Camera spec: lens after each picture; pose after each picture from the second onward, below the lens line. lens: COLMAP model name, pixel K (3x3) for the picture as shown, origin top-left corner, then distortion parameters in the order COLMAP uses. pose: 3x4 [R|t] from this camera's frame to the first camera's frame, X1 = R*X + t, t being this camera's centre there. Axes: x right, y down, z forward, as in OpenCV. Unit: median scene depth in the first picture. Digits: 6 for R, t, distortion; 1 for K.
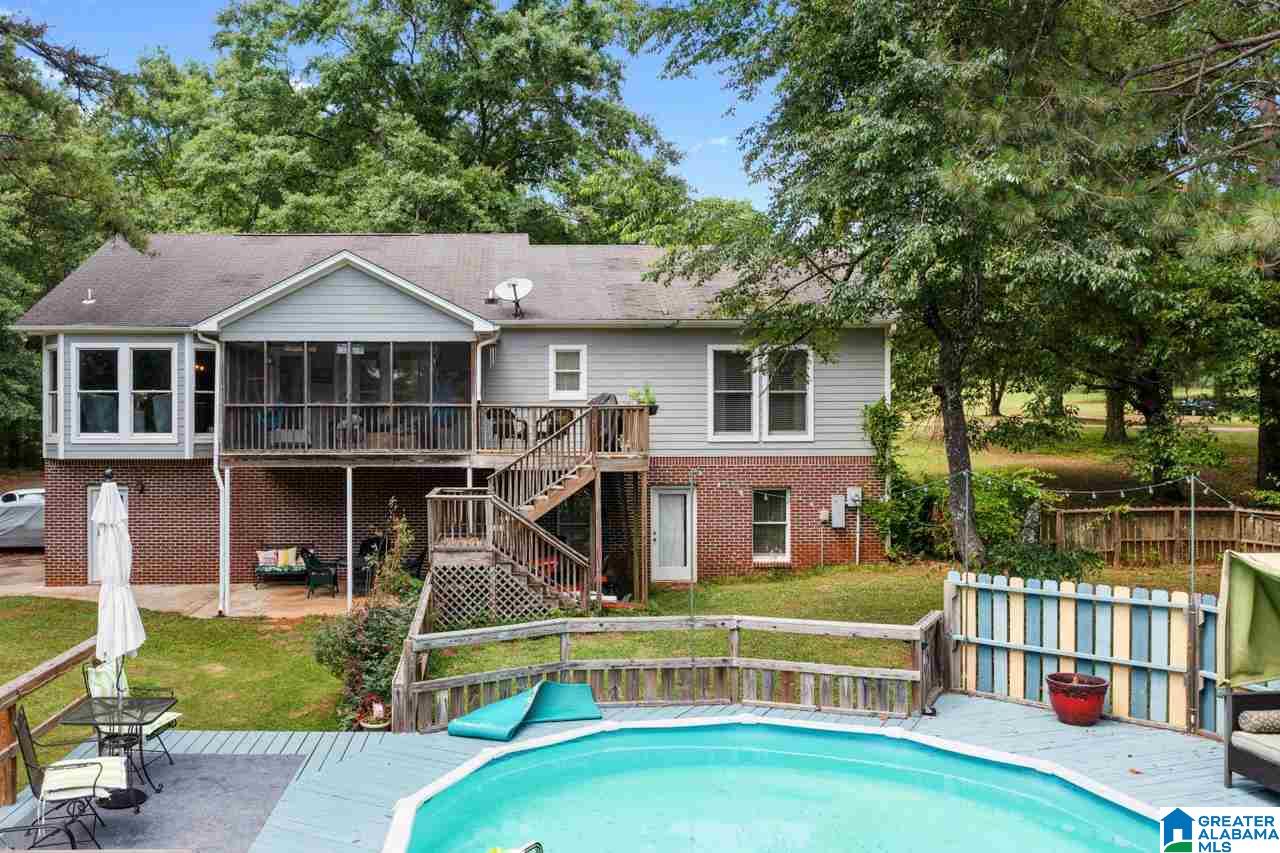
lens RADIAL K [[1036.3, 0, 640.0], [0, 1036.3, 426.5], [0, 0, 1]] dist [-0.006449, -0.004100]
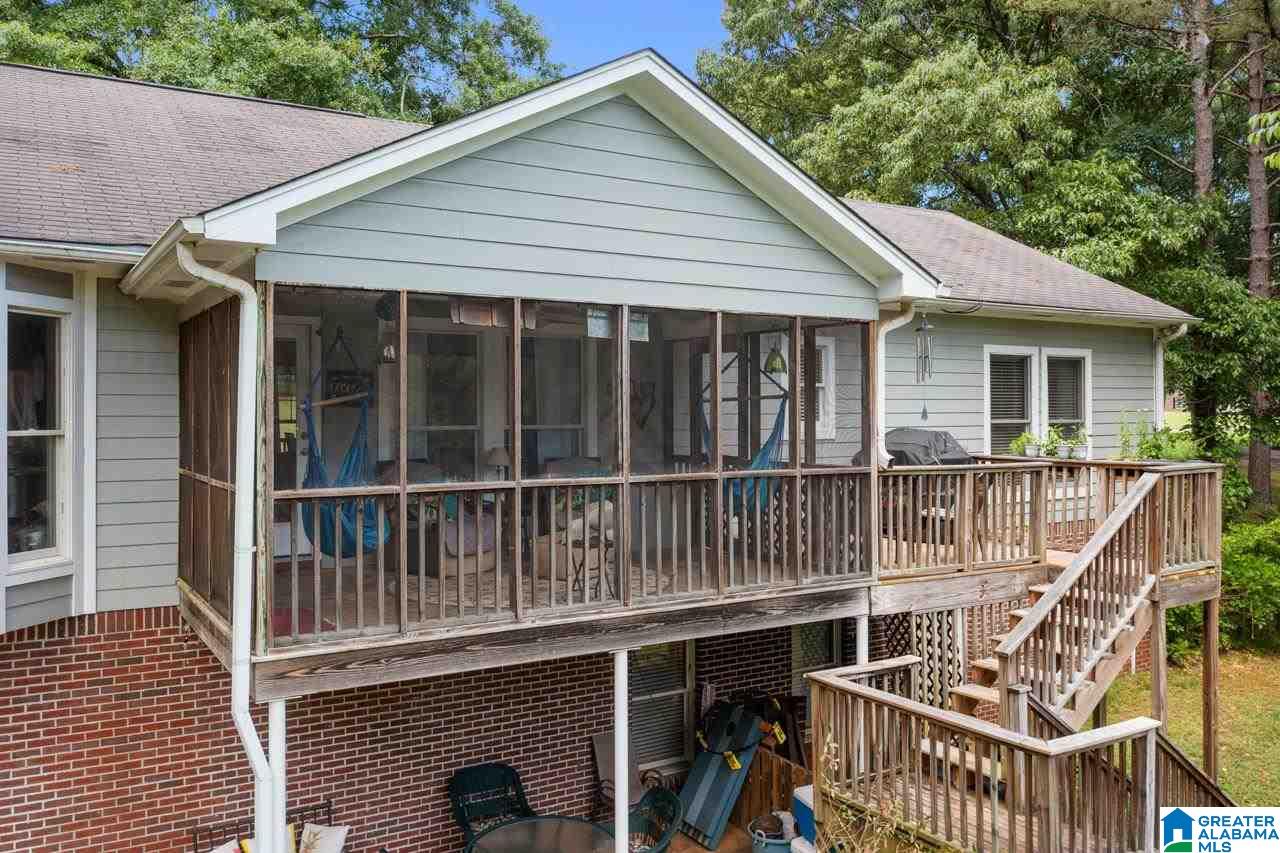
lens RADIAL K [[944.7, 0, 640.0], [0, 944.7, 426.5], [0, 0, 1]] dist [-0.019938, -0.002584]
pose [[0.889961, -0.004713, 0.456011, -0.426269], [0.000355, 0.999953, 0.009642, -0.042461], [-0.456036, -0.008419, 0.889922, 0.699958]]
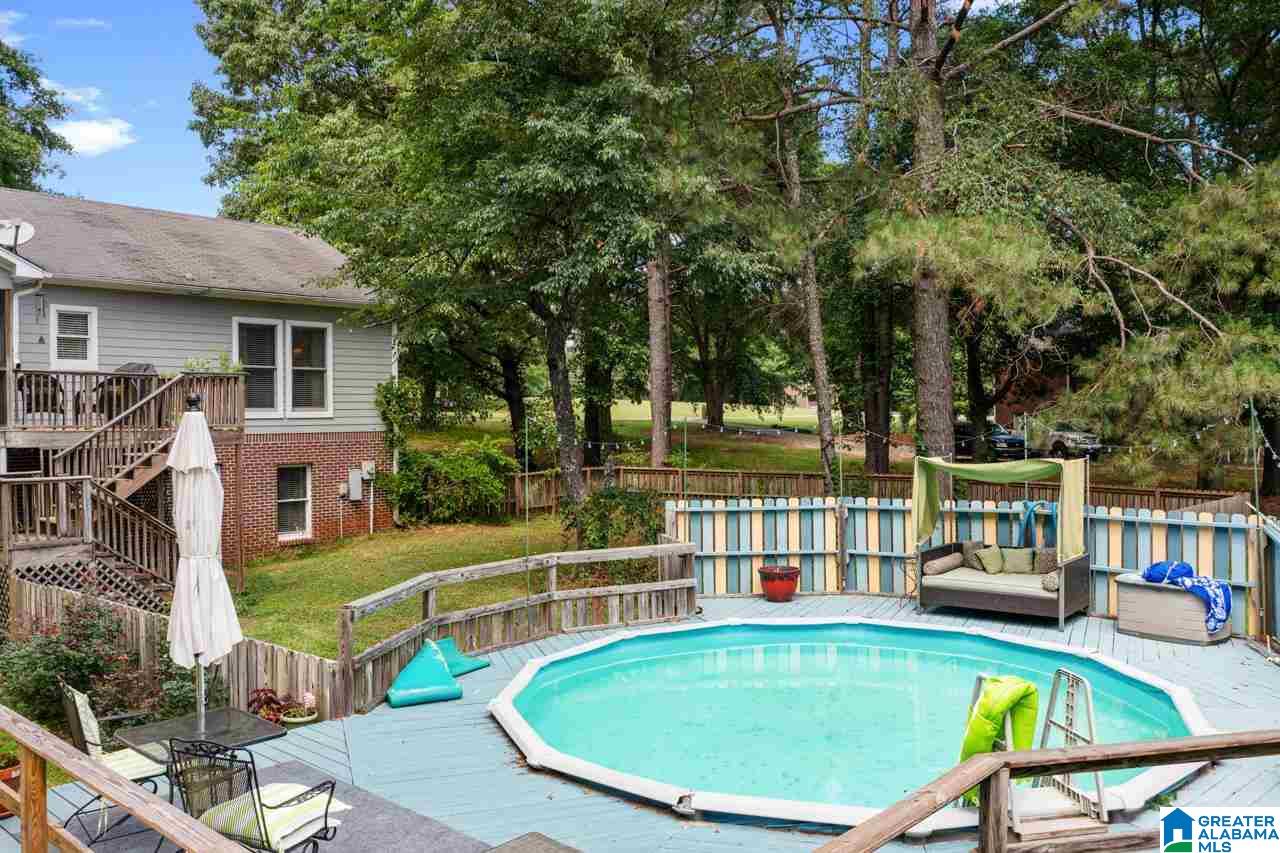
lens RADIAL K [[944.7, 0, 640.0], [0, 944.7, 426.5], [0, 0, 1]] dist [-0.019938, -0.002584]
pose [[0.711560, -0.015379, 0.702457, -0.322138], [0.018519, 0.999824, 0.003130, 0.030446], [-0.702382, 0.010782, 0.711719, 0.145098]]
